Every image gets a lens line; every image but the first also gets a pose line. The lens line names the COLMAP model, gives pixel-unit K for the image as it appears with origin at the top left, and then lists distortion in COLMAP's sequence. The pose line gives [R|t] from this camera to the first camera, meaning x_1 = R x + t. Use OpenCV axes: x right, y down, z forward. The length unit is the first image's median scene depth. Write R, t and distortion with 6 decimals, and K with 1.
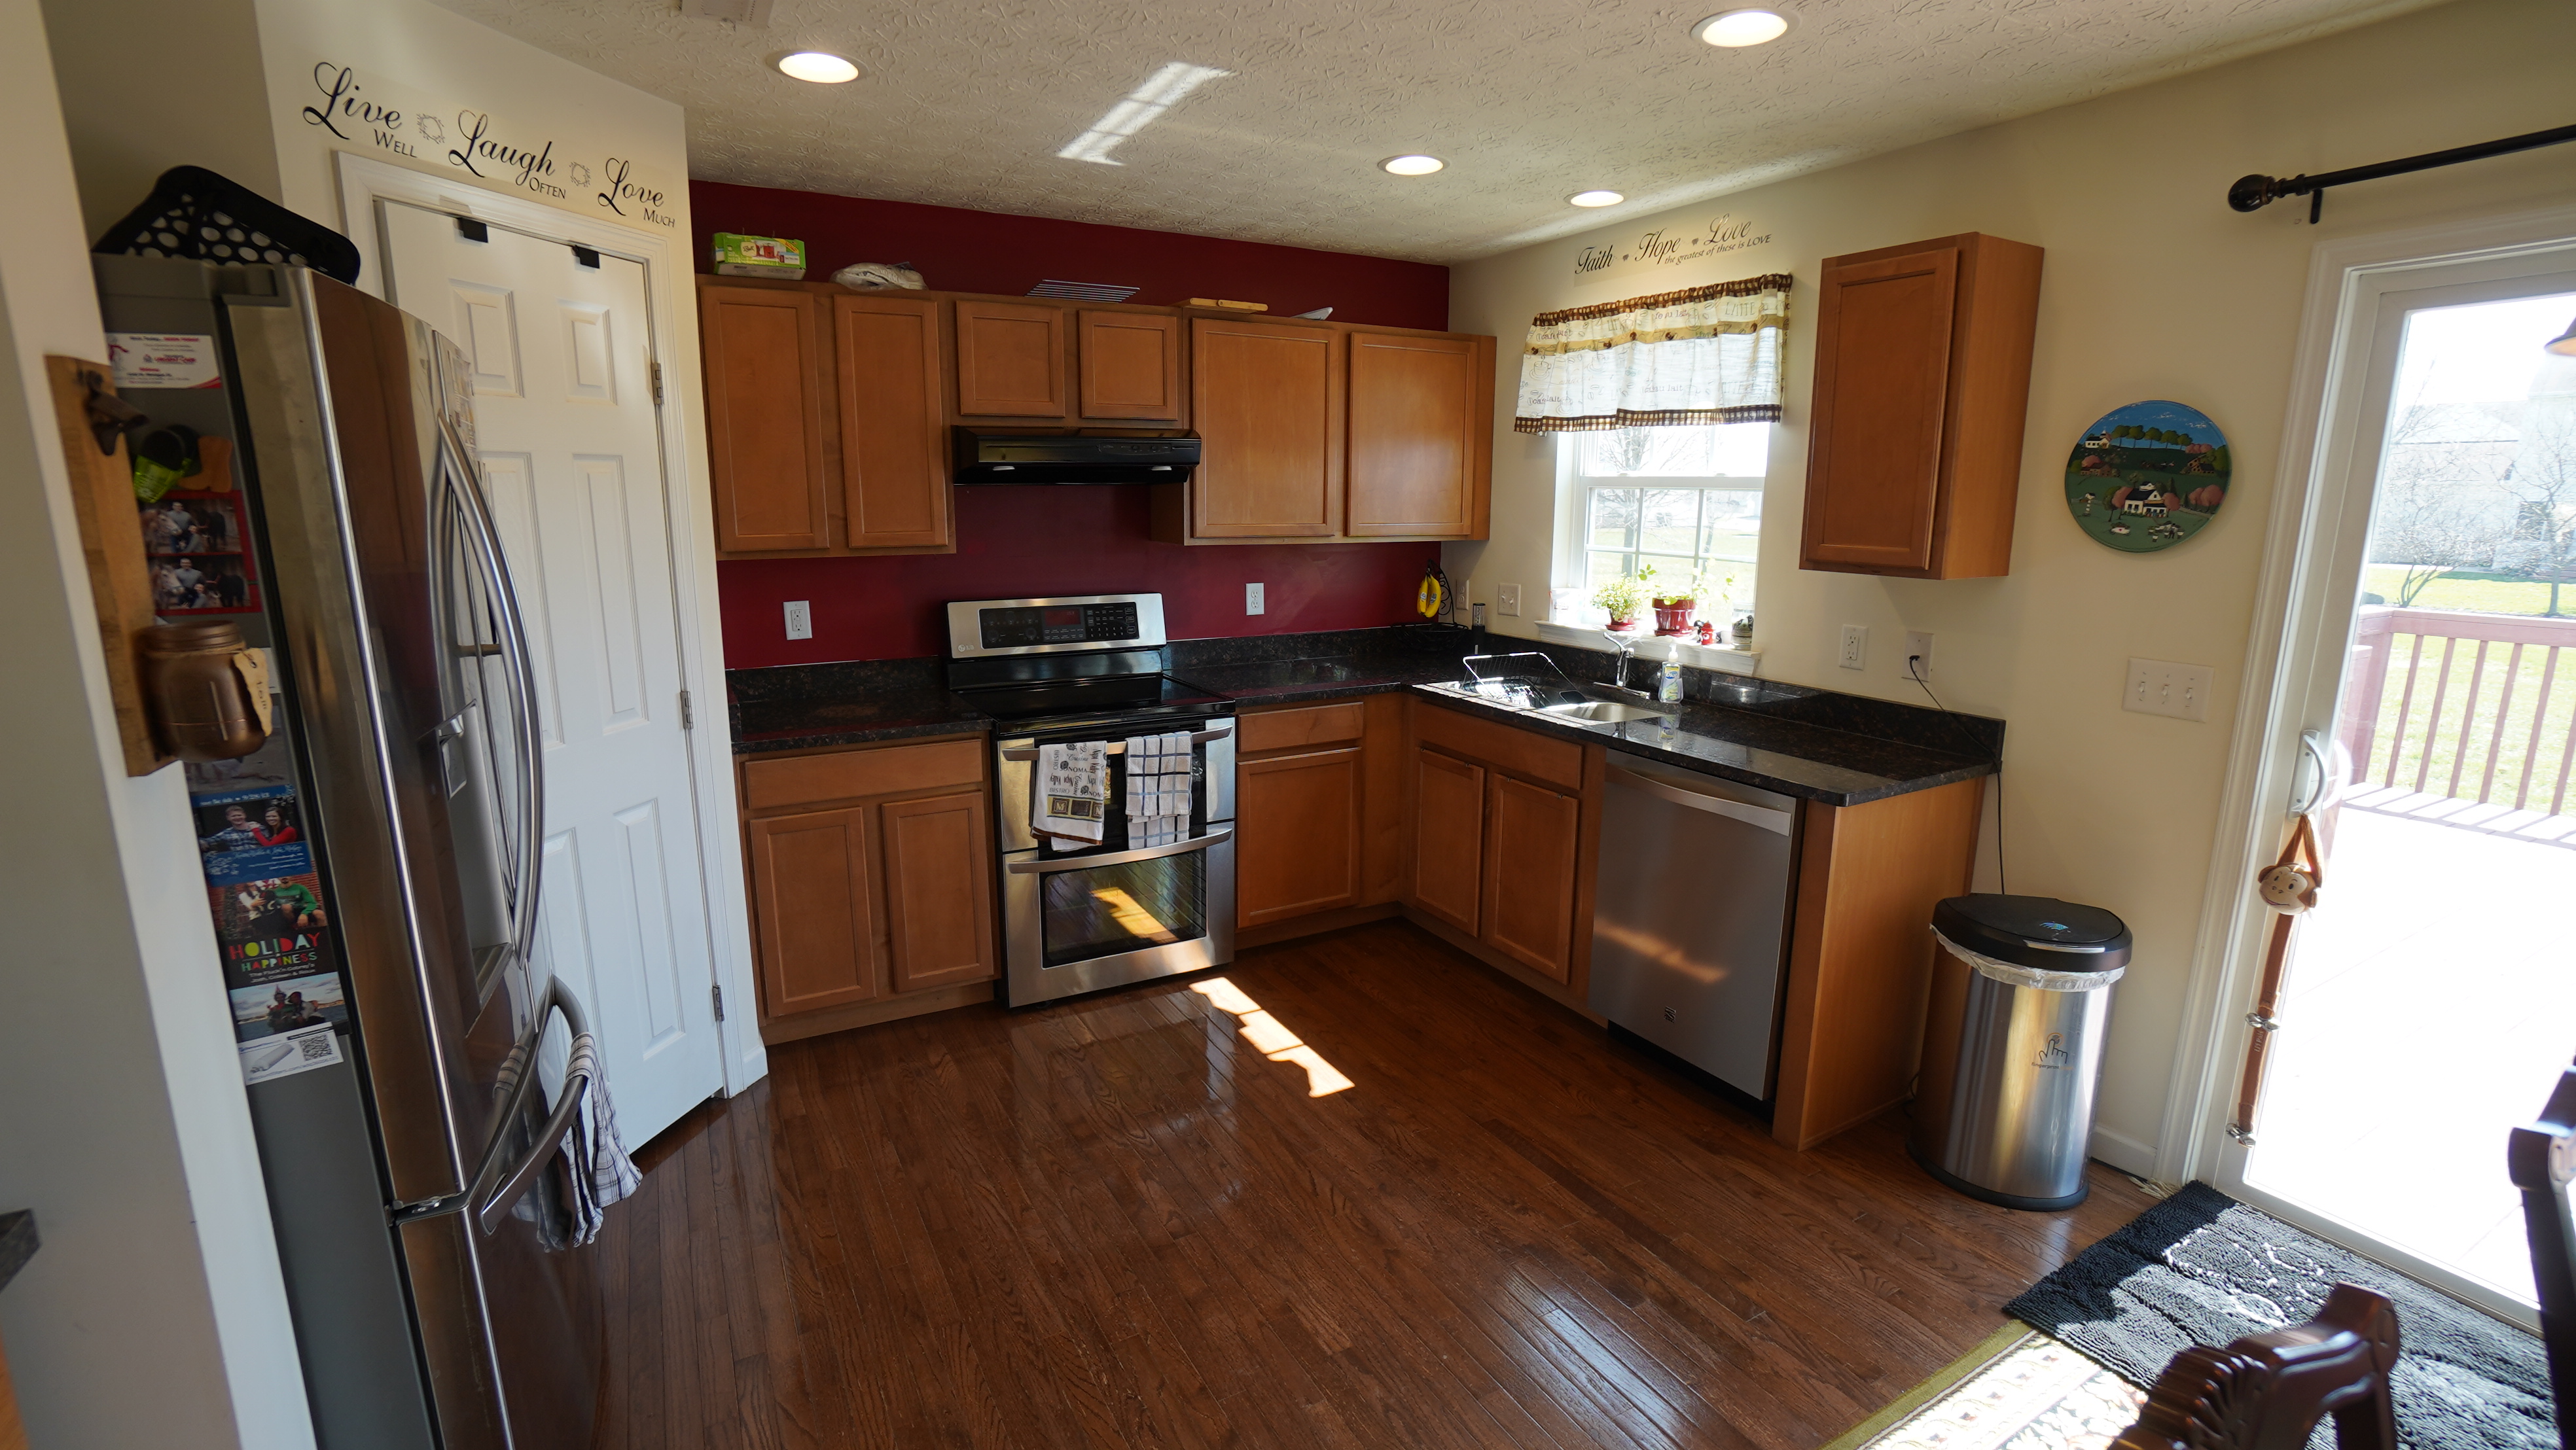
lens RADIAL K [[1148.9, 0, 1281.9], [0, 1148.9, 713.0], [0, 0, 1]] dist [-0.052051, 0.021424]
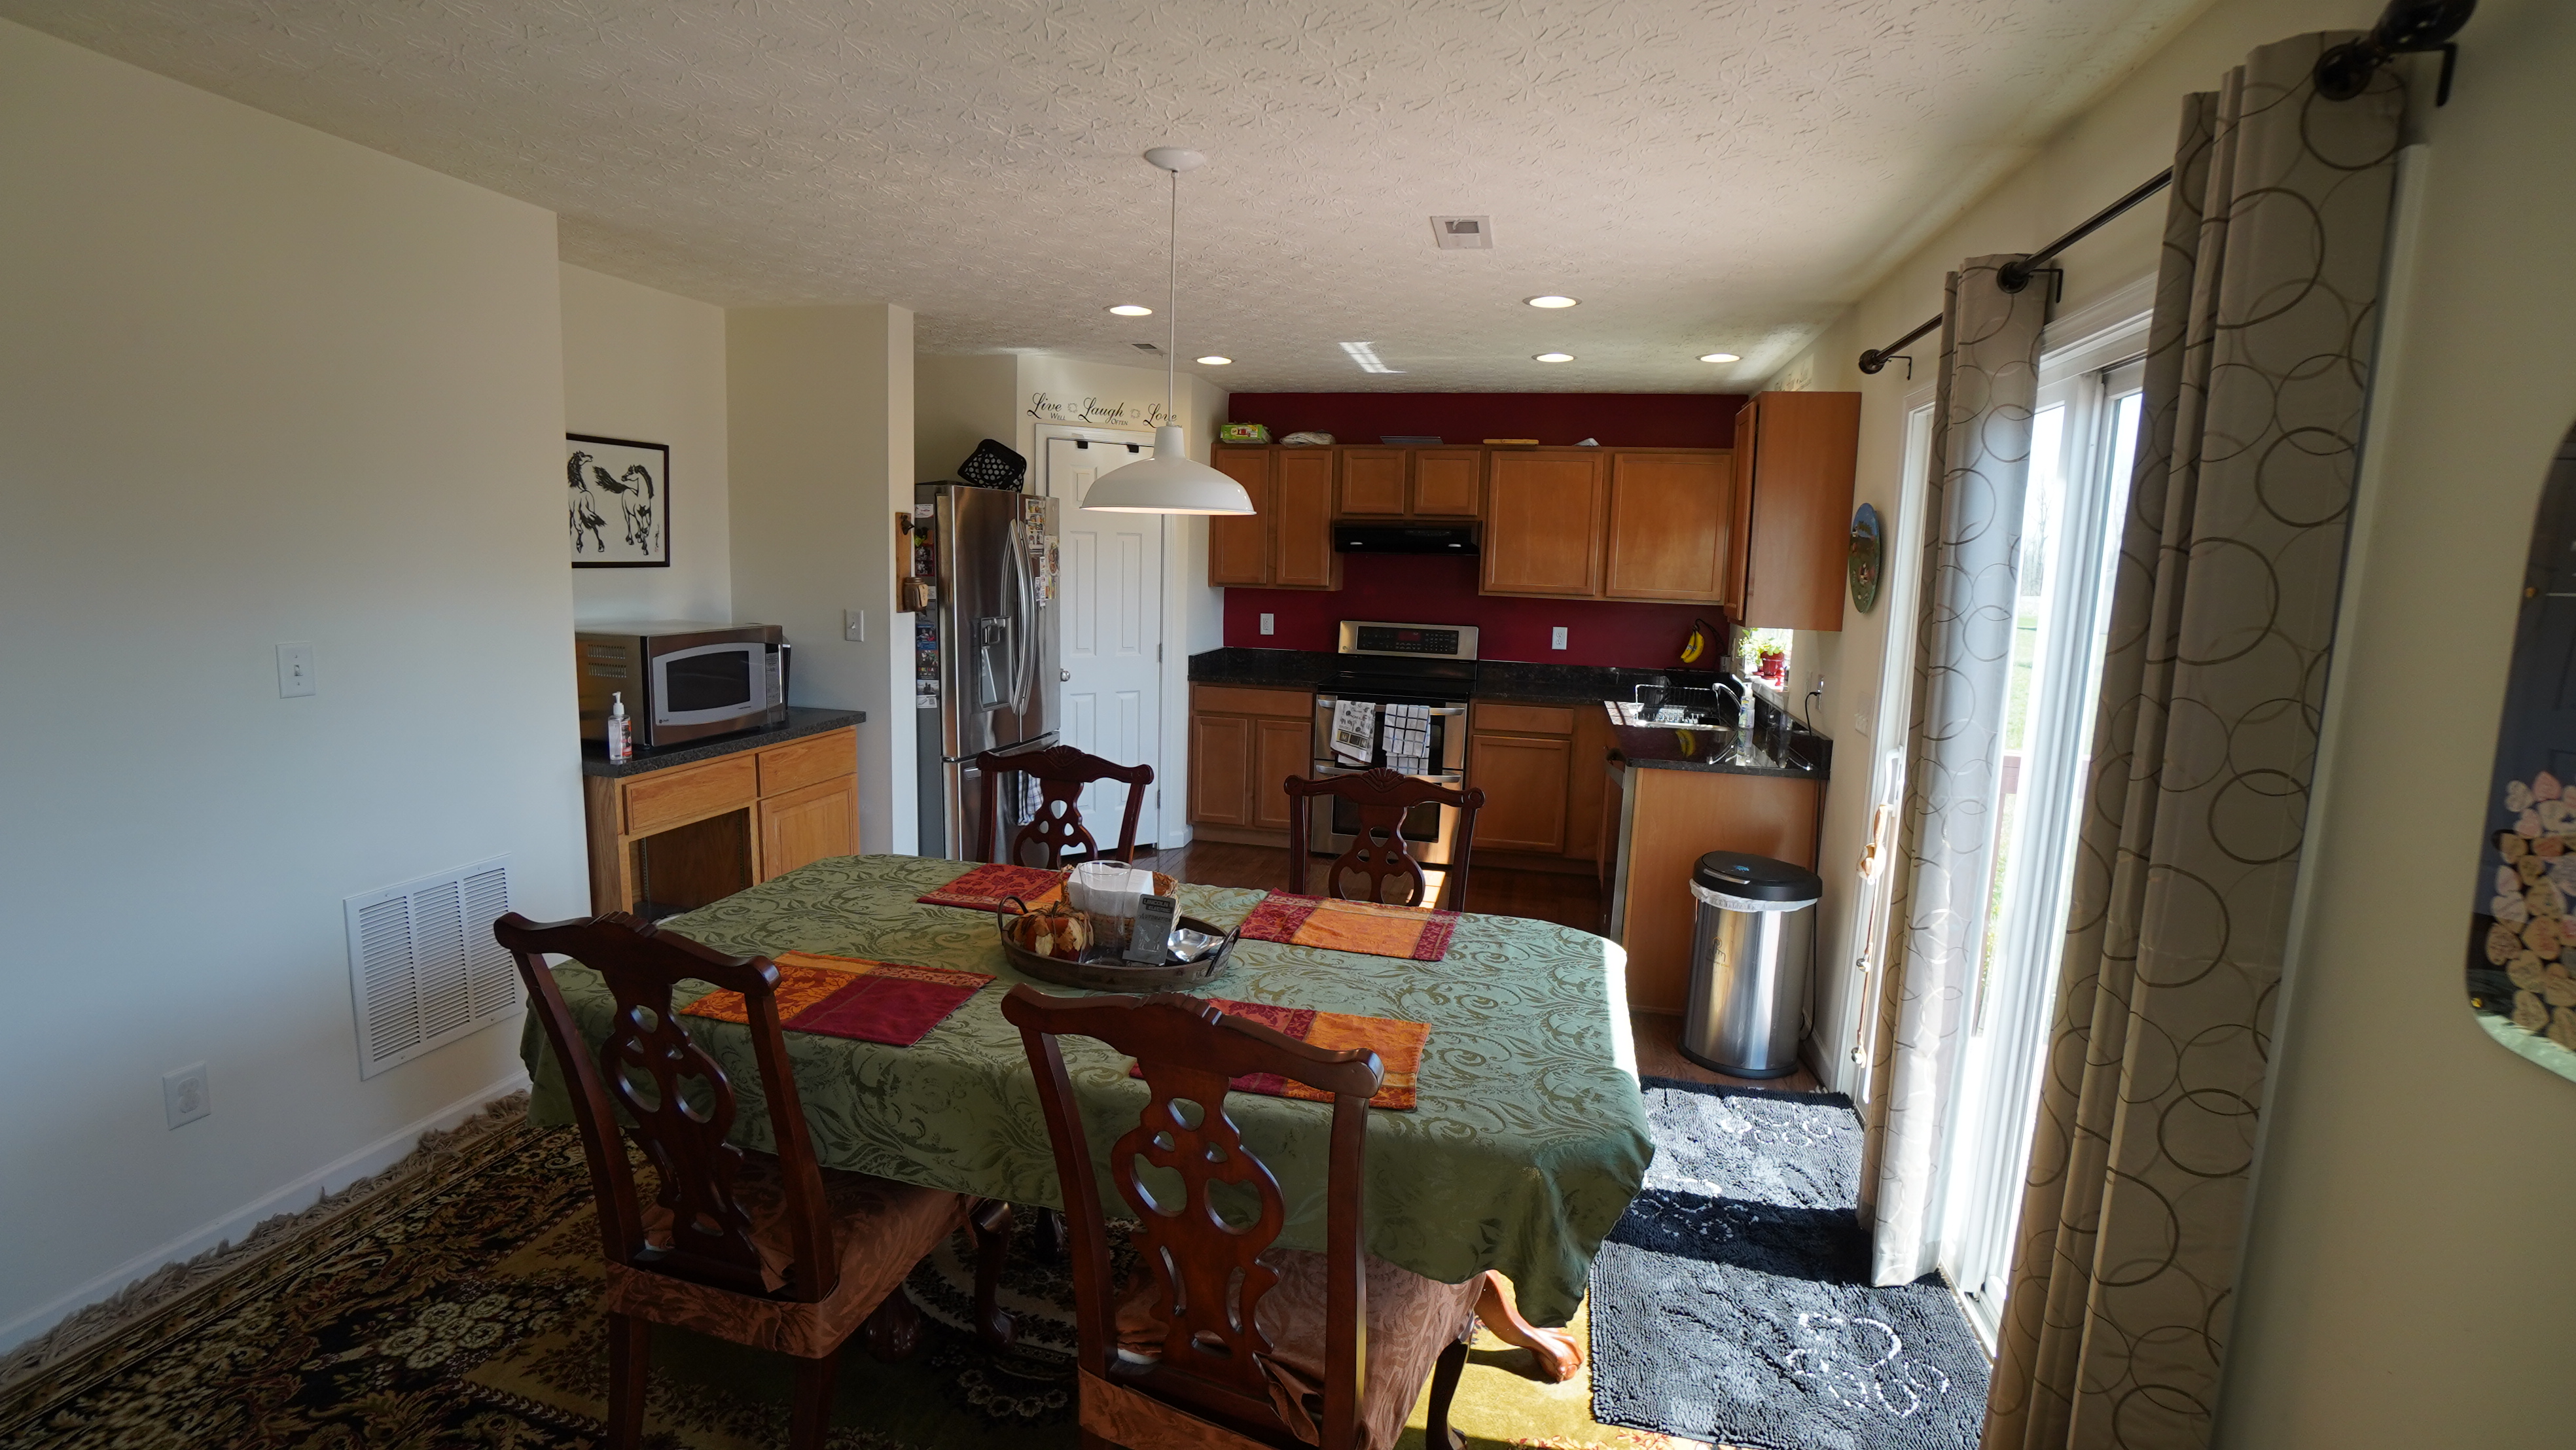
lens RADIAL K [[1148.9, 0, 1280.5], [0, 1148.9, 721.4], [0, 0, 1]] dist [-0.052051, 0.021424]
pose [[0.739962, 0.117057, -0.662385, 0.877897], [-0.154886, 0.987931, 0.001561, 0.070303], [0.654573, 0.101439, 0.749162, -0.363984]]
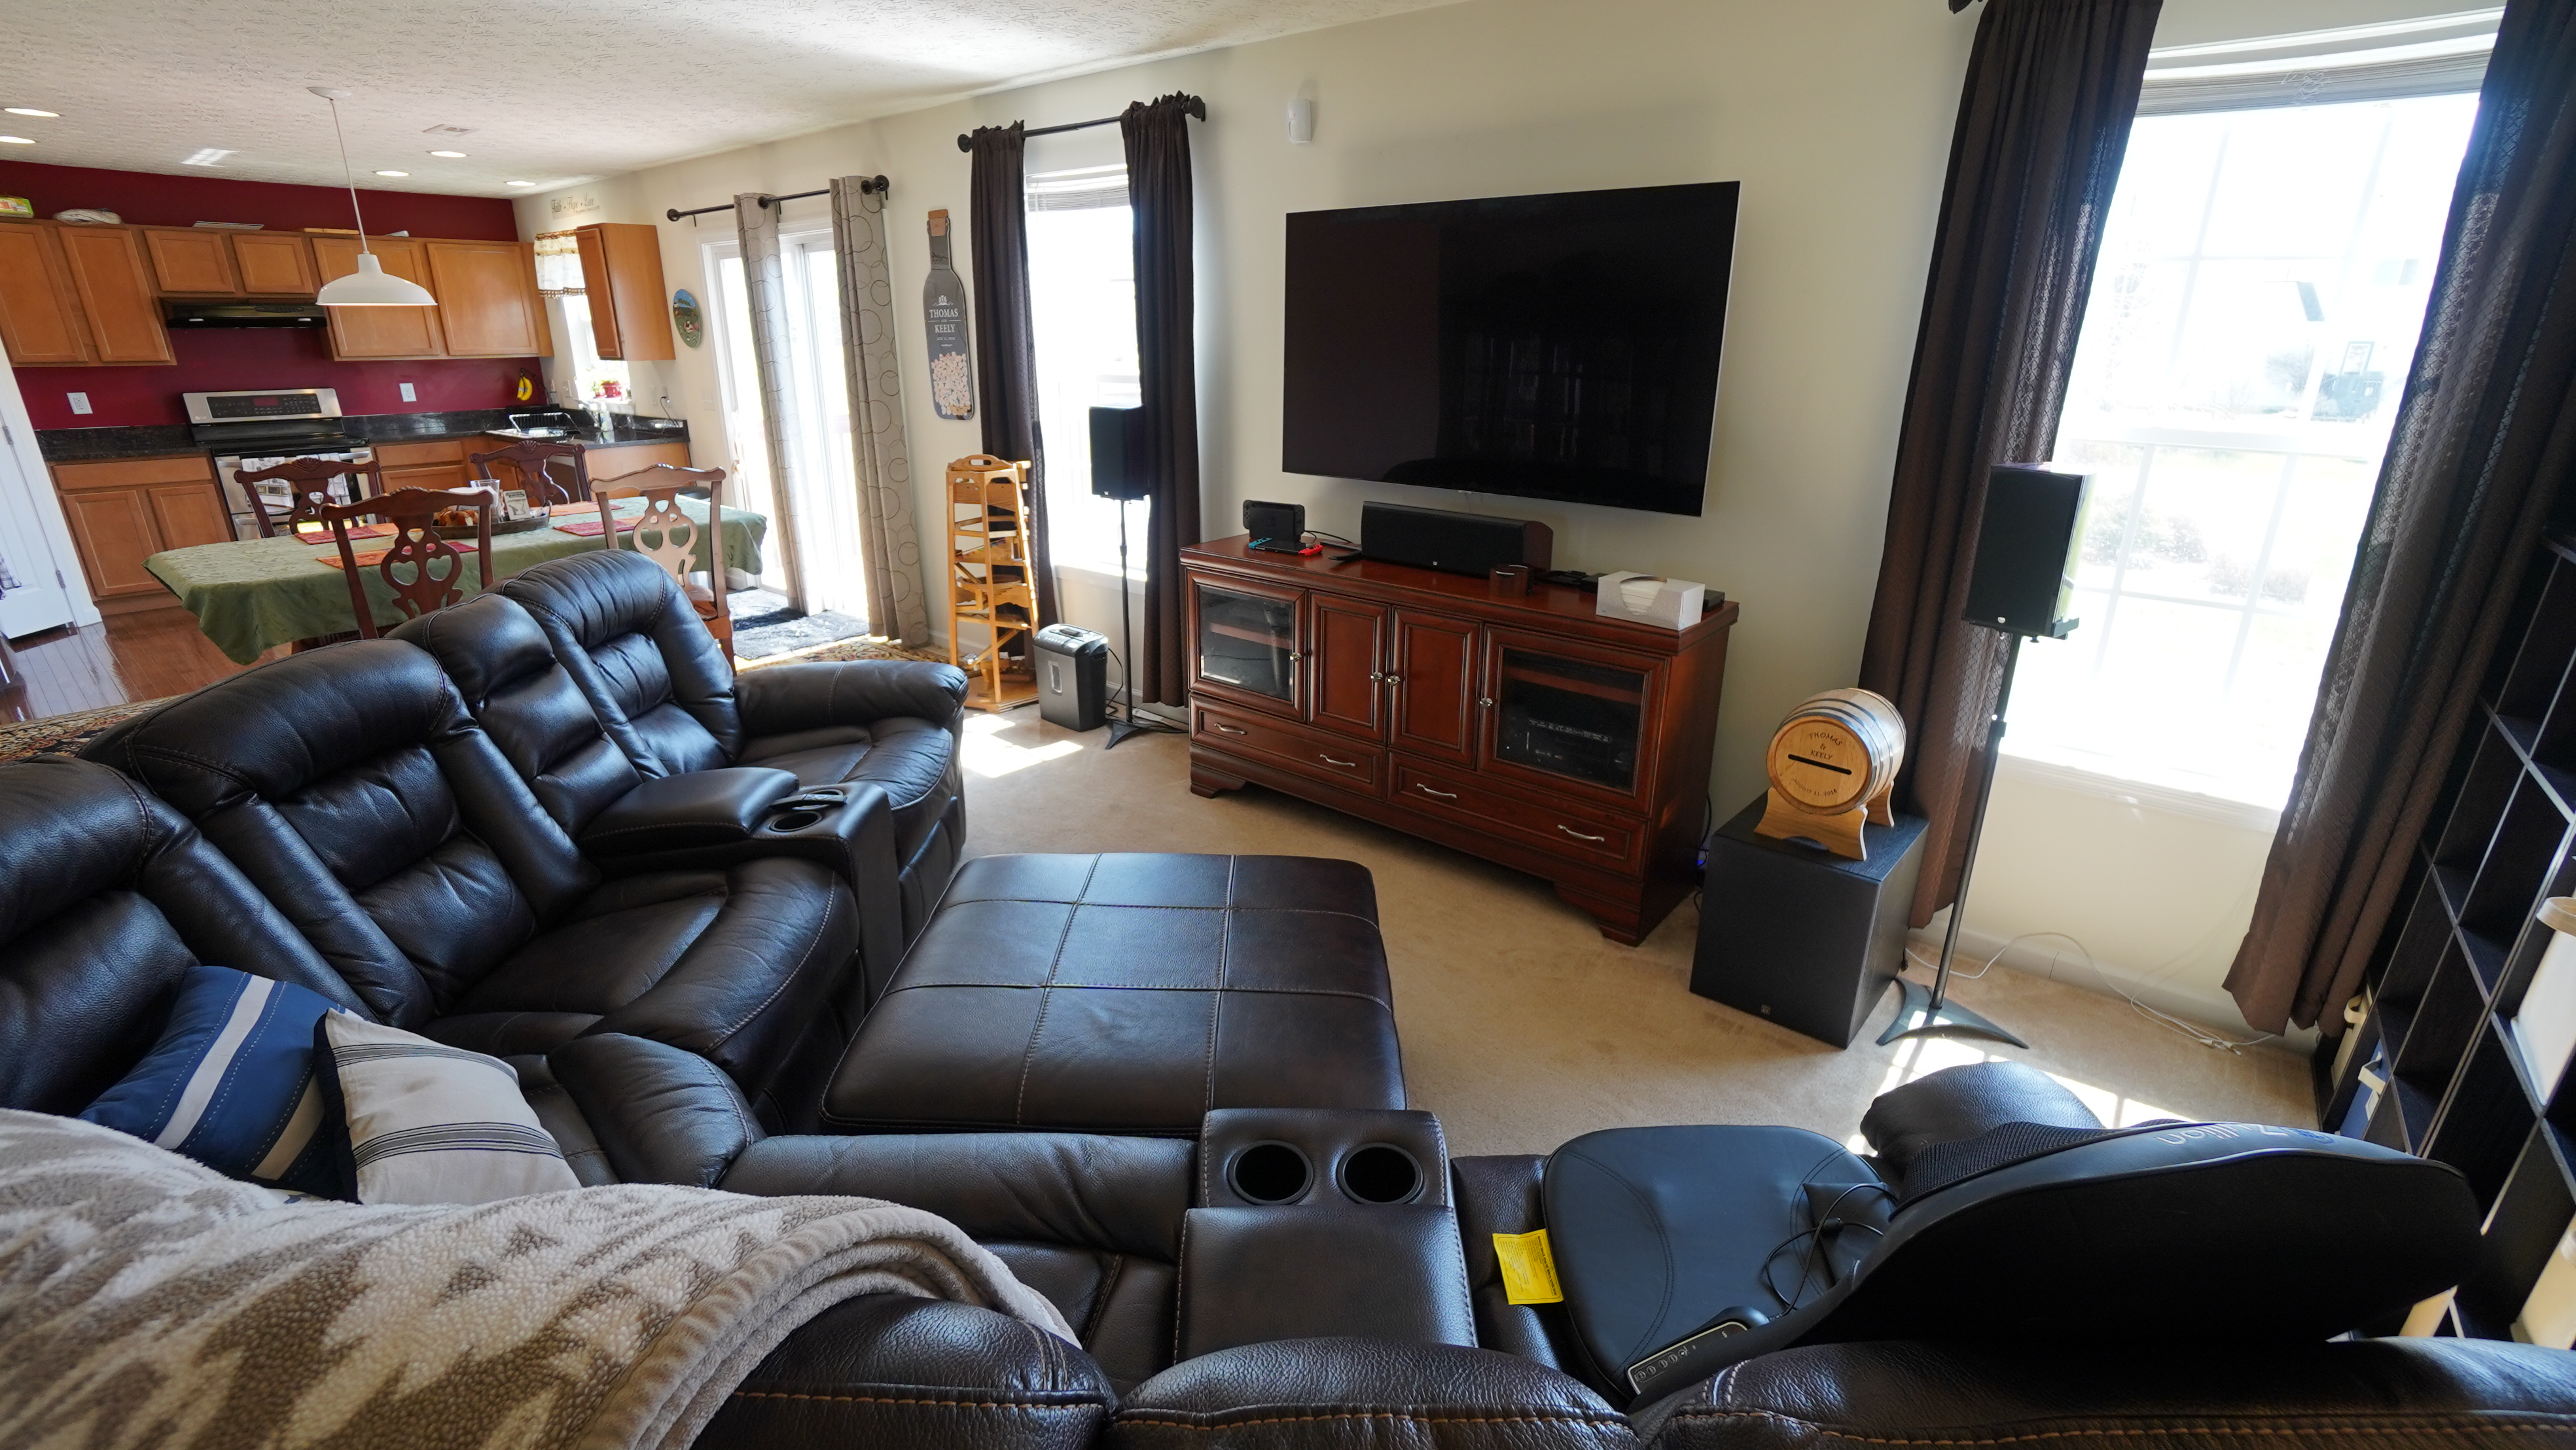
lens RADIAL K [[1148.9, 0, 1276.9], [0, 1148.9, 717.5], [0, 0, 1]] dist [-0.052051, 0.021424]
pose [[0.934569, -0.114984, 0.336688, 0.790900], [0.067907, 0.986587, 0.148440, 0.311149], [-0.349240, -0.115864, 0.929842, -1.550575]]
